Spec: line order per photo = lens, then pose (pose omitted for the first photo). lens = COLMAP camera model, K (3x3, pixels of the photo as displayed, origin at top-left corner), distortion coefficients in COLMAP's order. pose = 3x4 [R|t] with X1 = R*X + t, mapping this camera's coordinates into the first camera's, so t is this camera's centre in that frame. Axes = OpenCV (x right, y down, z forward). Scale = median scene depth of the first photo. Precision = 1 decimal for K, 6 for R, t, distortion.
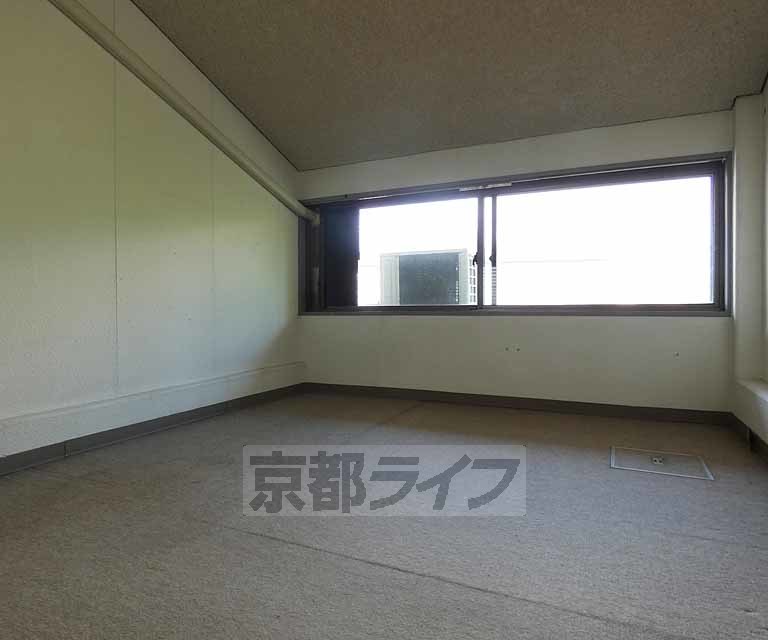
lens RADIAL K [[496.2, 0, 386.2], [0, 496.2, 317.8], [0, 0, 1]] dist [-0.016029, -0.003178]
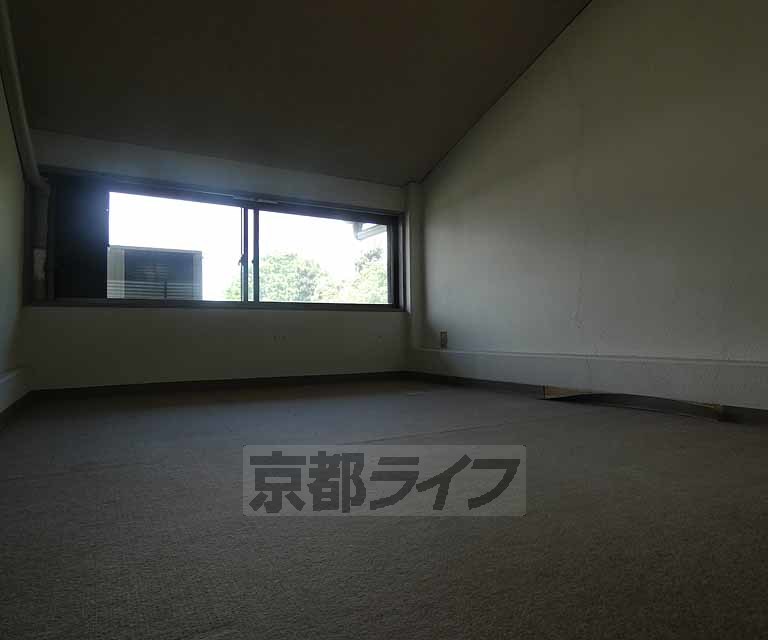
lens RADIAL K [[496.2, 0, 386.2], [0, 496.2, 317.8], [0, 0, 1]] dist [-0.016029, -0.003178]
pose [[0.597200, 0.013616, 0.801977, -0.543448], [0.013885, 0.999531, -0.027309, 0.050656], [-0.801972, 0.027445, 0.596730, 0.046160]]
